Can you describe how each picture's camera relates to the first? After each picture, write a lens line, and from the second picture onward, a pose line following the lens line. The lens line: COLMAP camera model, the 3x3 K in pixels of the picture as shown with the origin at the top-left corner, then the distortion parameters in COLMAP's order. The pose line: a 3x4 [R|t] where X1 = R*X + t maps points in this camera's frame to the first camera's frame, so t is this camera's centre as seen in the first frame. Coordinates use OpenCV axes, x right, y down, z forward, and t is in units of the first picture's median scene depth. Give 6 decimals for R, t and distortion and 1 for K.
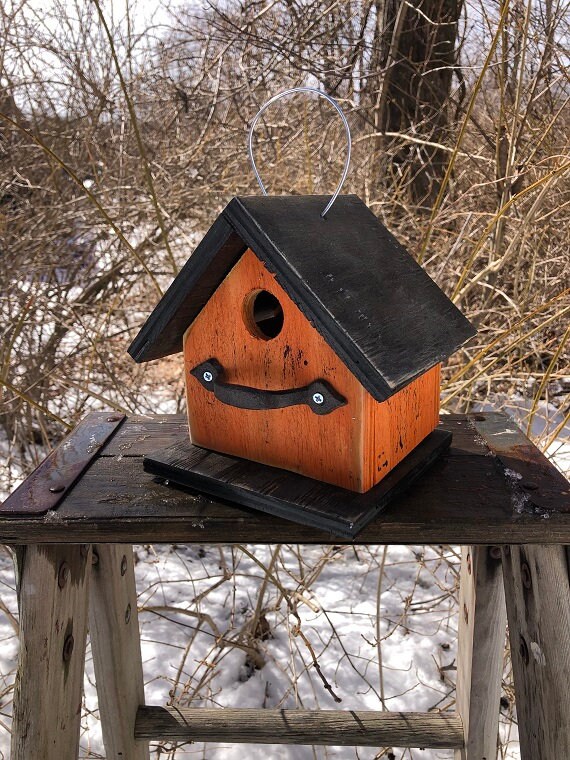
lens RADIAL K [[677.8, 0, 272.9], [0, 677.8, 369.4], [0, 0, 1]] dist [-0.002891, 0.007099]
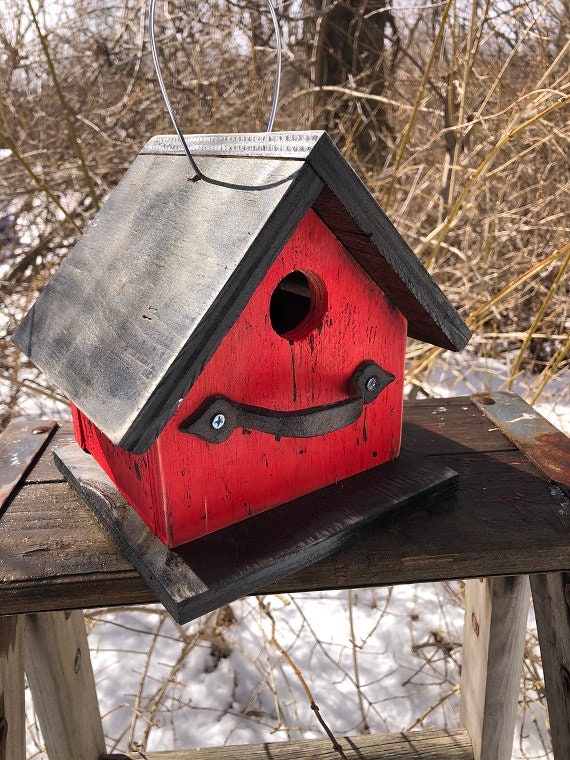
lens RADIAL K [[675.6, 0, 277.7], [0, 675.6, 372.9], [0, 0, 1]] dist [-0.002722, -0.007946]
pose [[0.994255, -0.058352, 0.089728, -0.008749], [0.053497, 0.997019, 0.055594, -0.007463], [-0.092705, -0.050475, 0.994413, 0.062466]]
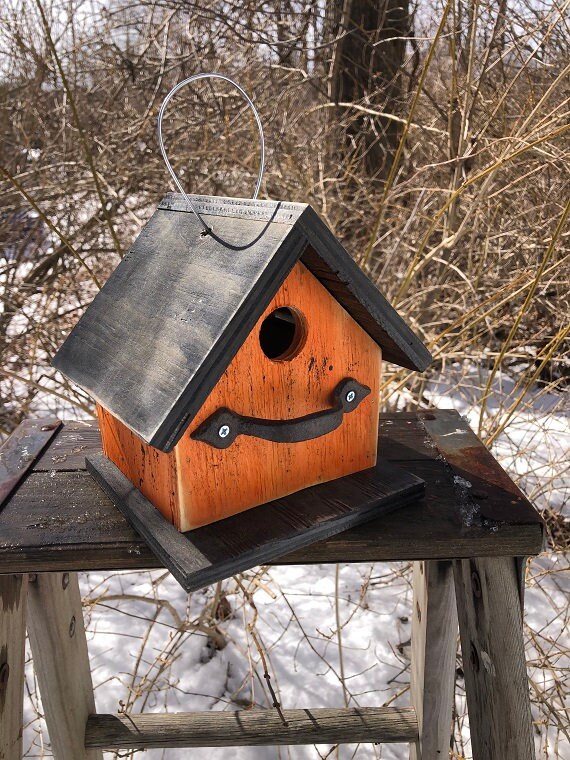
lens RADIAL K [[677.8, 0, 272.9], [0, 677.8, 369.4], [0, 0, 1]] dist [-0.002891, 0.007099]
pose [[0.998092, -0.022564, 0.057473, 0.008103], [0.019981, 0.998781, 0.045128, -0.014537], [-0.058421, -0.043893, 0.997327, 0.014112]]
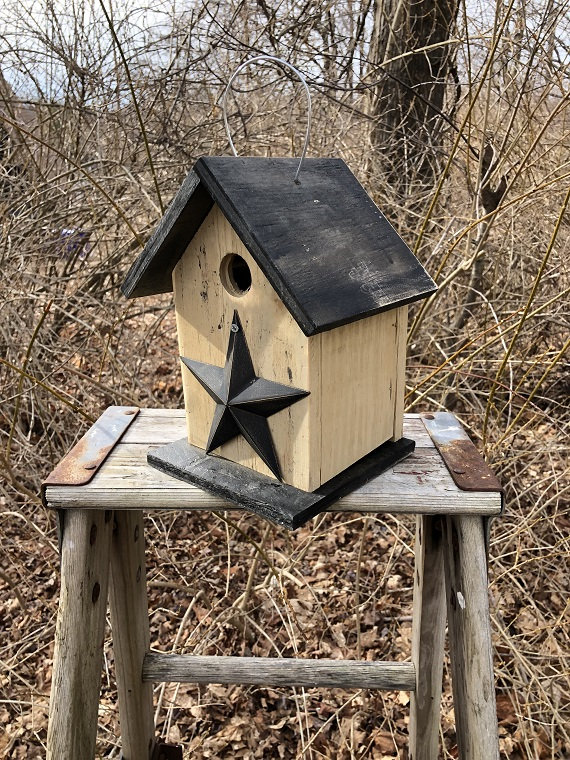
lens RADIAL K [[686.4, 0, 261.7], [0, 686.4, 379.3], [0, 0, 1]] dist [-0.007660, -0.011123]
pose [[0.999840, 0.015776, -0.008462, 0.003696], [-0.015551, 0.999541, 0.026014, -0.007284], [0.008869, -0.025879, 0.999626, -0.074184]]
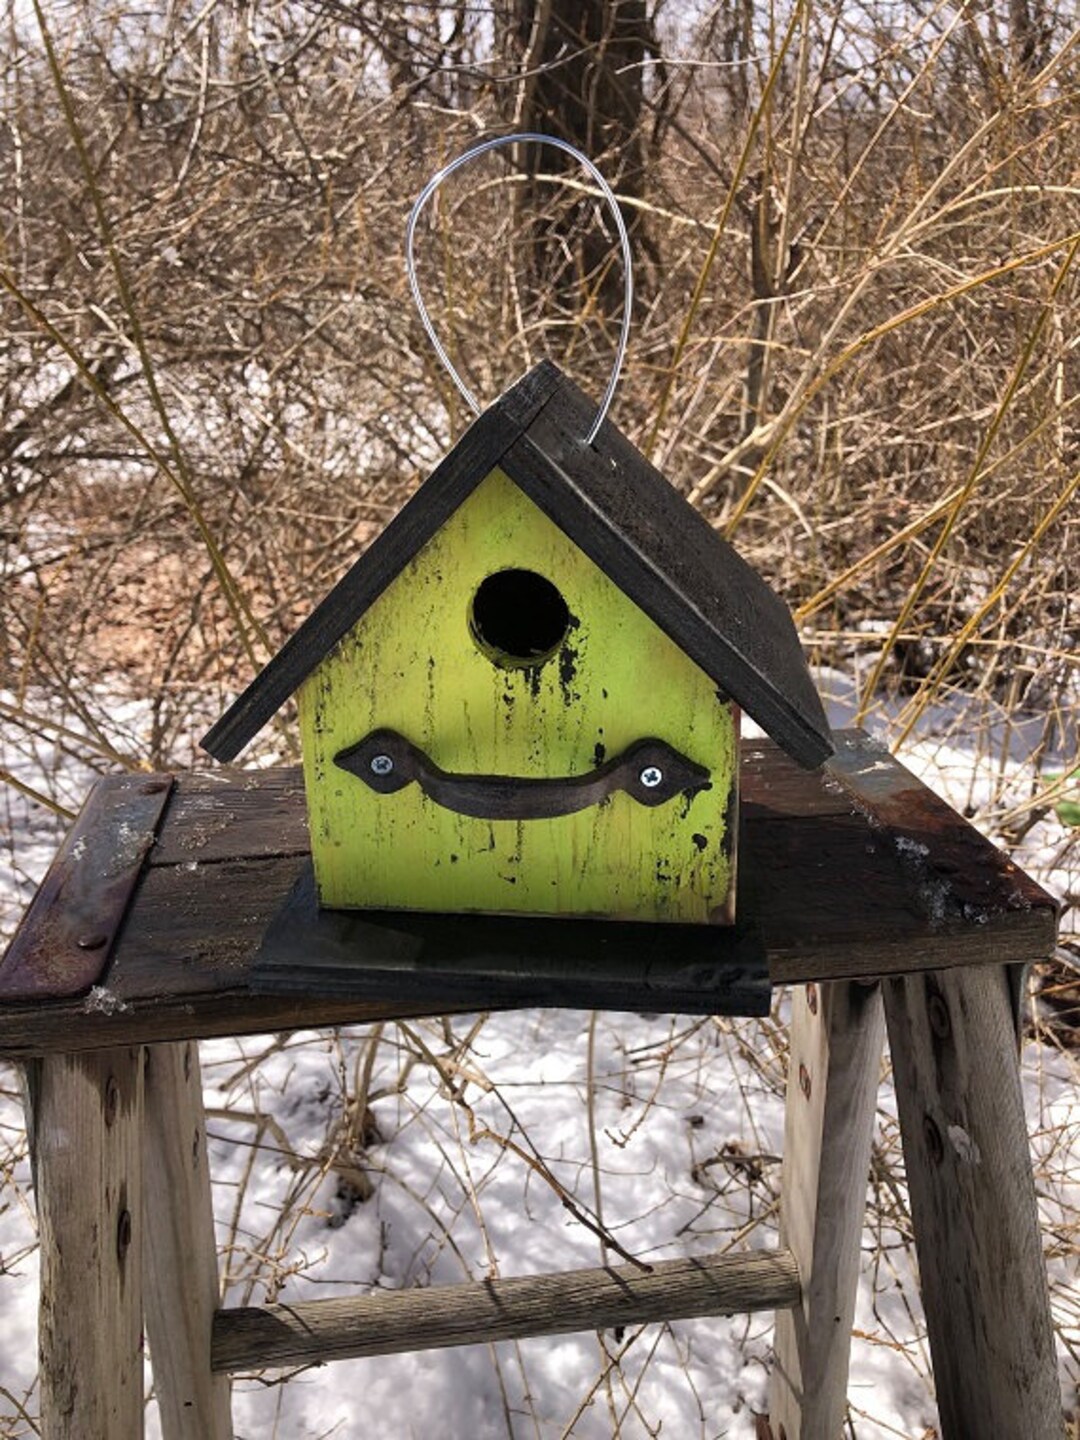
lens RADIAL K [[1286.0, 0, 540.2], [0, 1286.0, 704.7], [0, 0, 1]] dist [-0.001094, -0.005778]
pose [[0.983144, -0.057080, 0.173695, -0.036741], [0.045423, 0.996487, 0.070365, -0.014980], [-0.177101, -0.061289, 0.982283, -0.003538]]
